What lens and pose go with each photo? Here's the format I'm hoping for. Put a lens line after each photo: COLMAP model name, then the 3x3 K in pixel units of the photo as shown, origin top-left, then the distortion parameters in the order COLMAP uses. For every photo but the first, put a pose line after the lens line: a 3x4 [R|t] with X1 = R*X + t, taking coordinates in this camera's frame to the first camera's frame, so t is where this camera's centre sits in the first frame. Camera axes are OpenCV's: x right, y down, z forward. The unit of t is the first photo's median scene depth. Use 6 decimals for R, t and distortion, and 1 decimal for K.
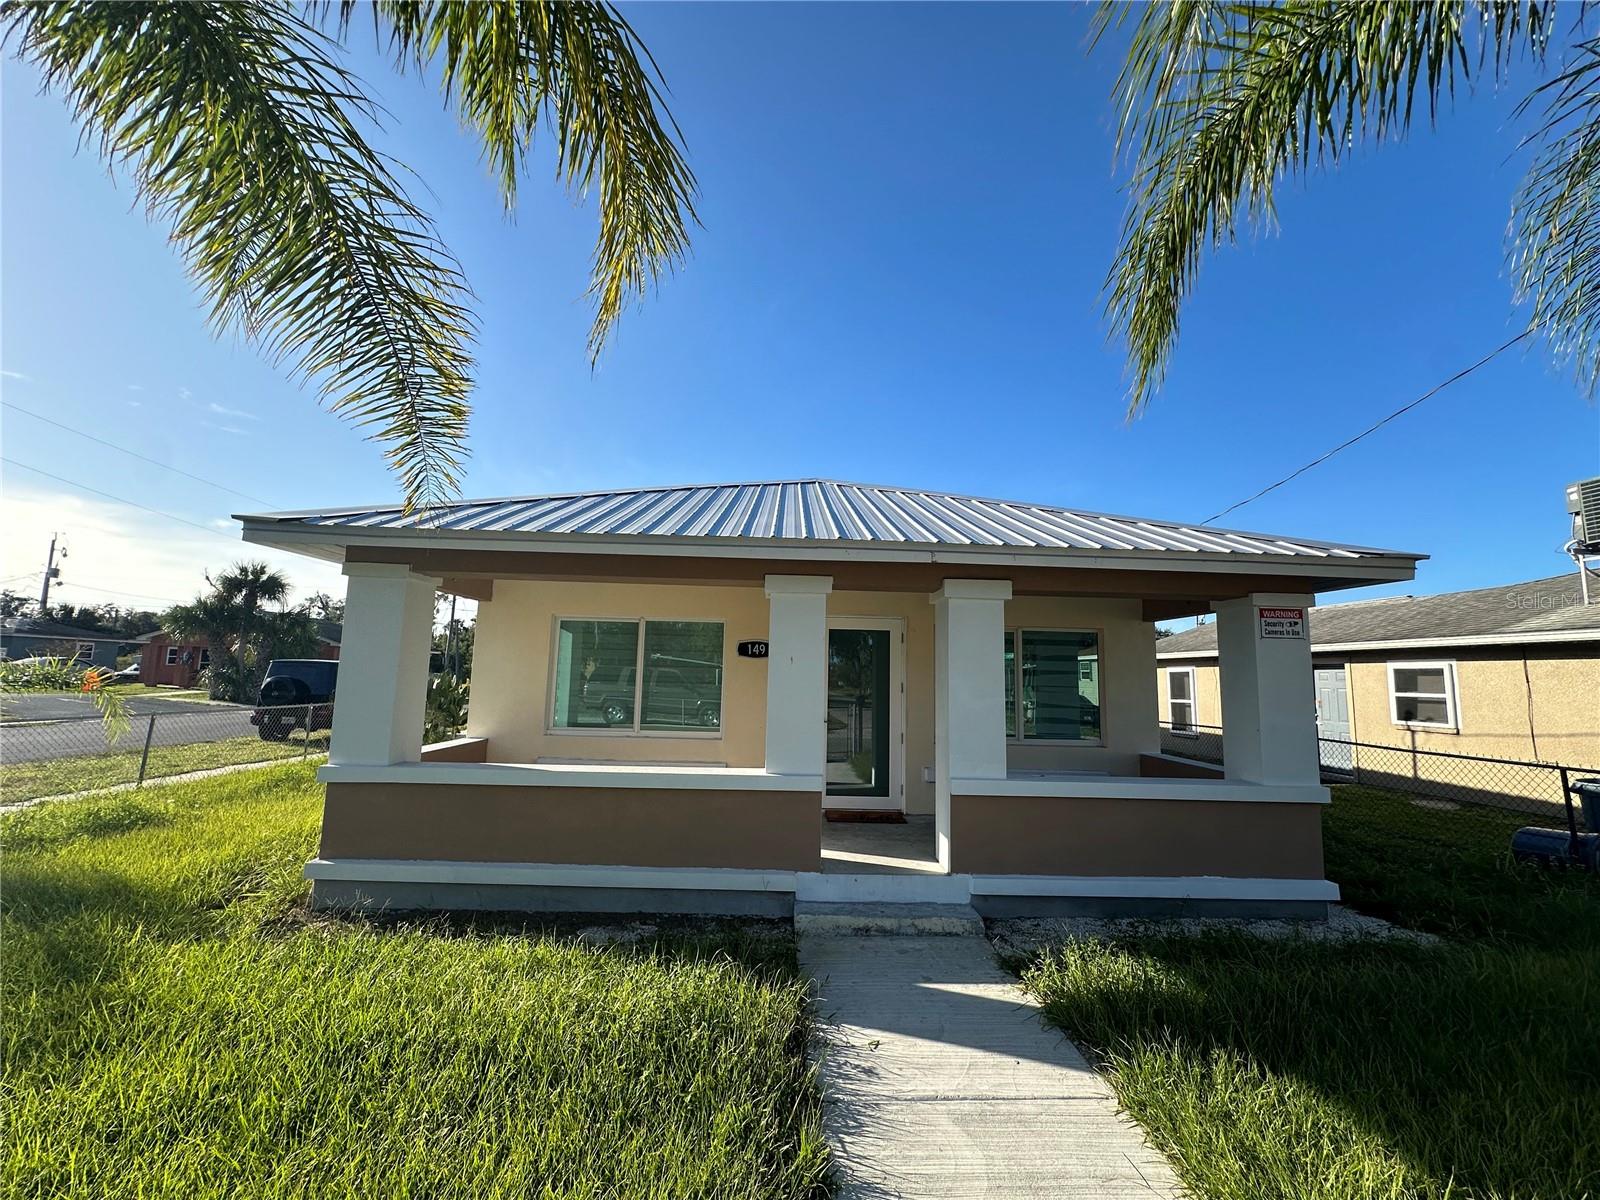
lens RADIAL K [[637.3, 0, 800.2], [0, 637.3, 600.5], [0, 0, 1]] dist [-0.004517, 0.001238]
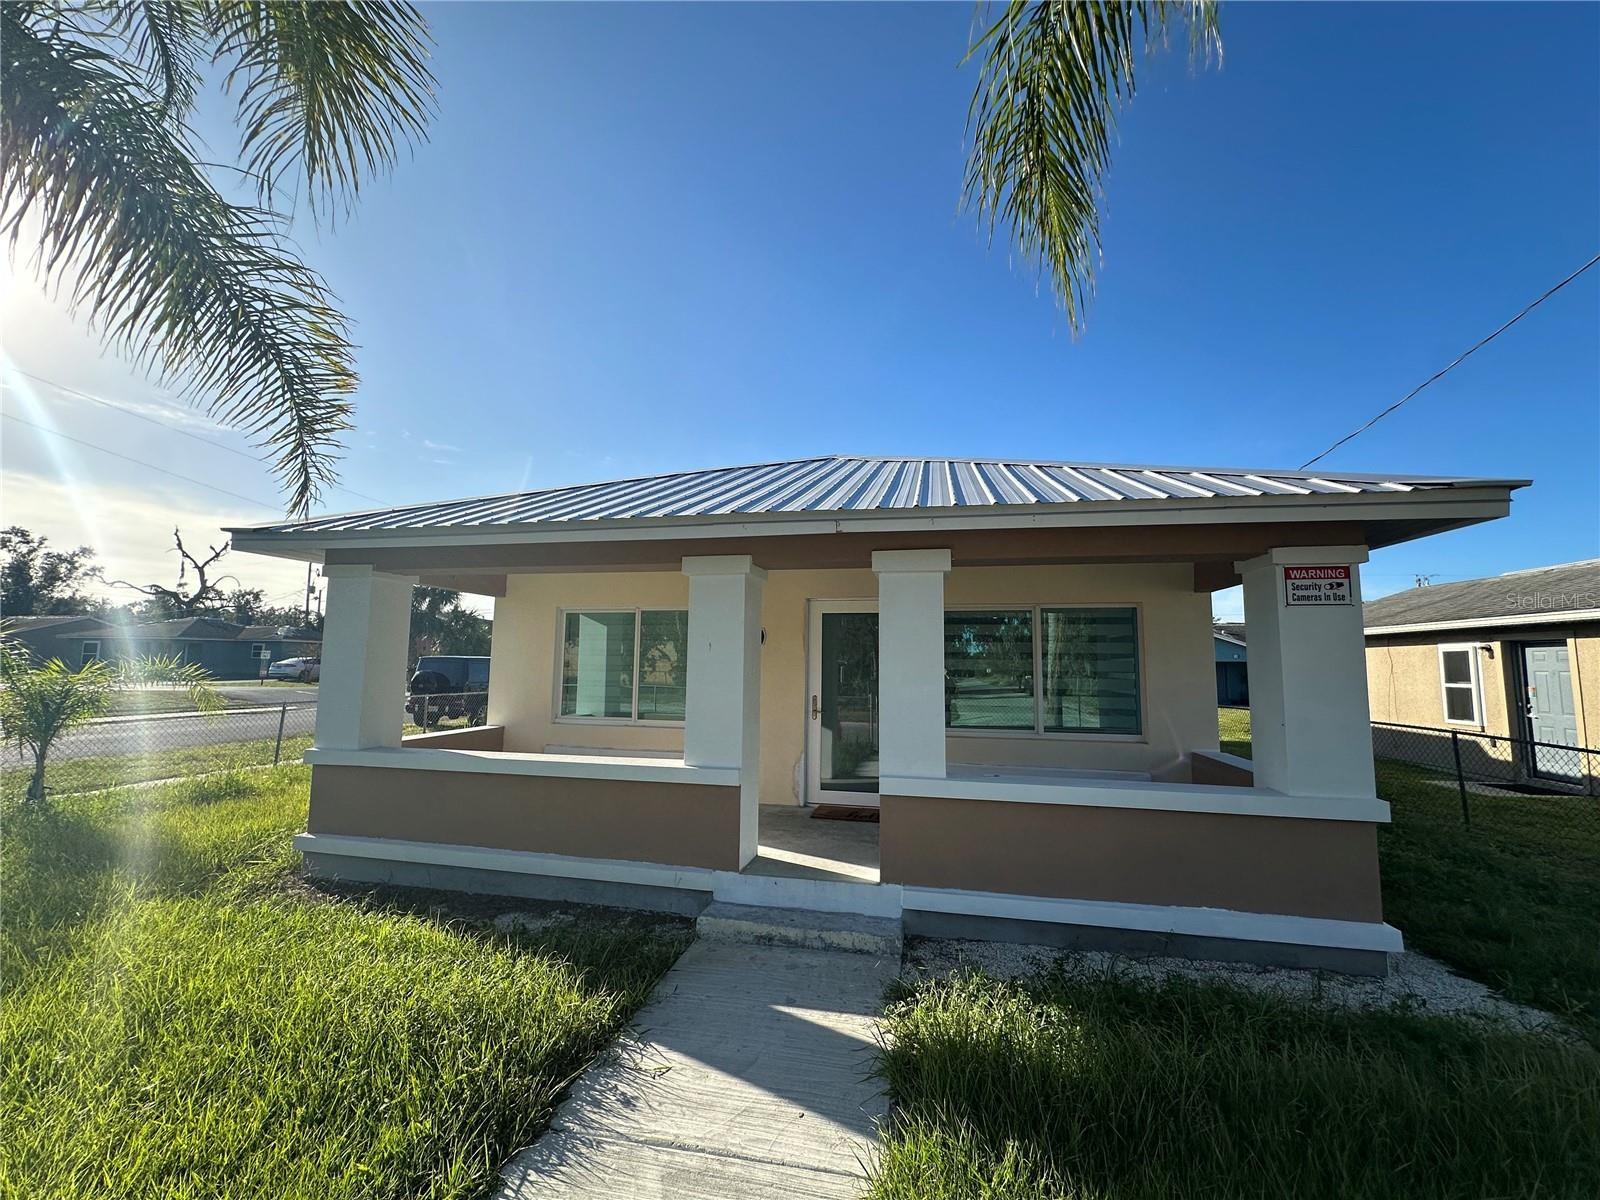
lens RADIAL K [[637.3, 0, 800.8], [0, 637.3, 601.0], [0, 0, 1]] dist [-0.004517, 0.001238]
pose [[0.972643, -0.035933, -0.229511, 0.327082], [0.039613, 0.999150, 0.011448, 0.020997], [0.228904, -0.020226, 0.973239, 0.113497]]
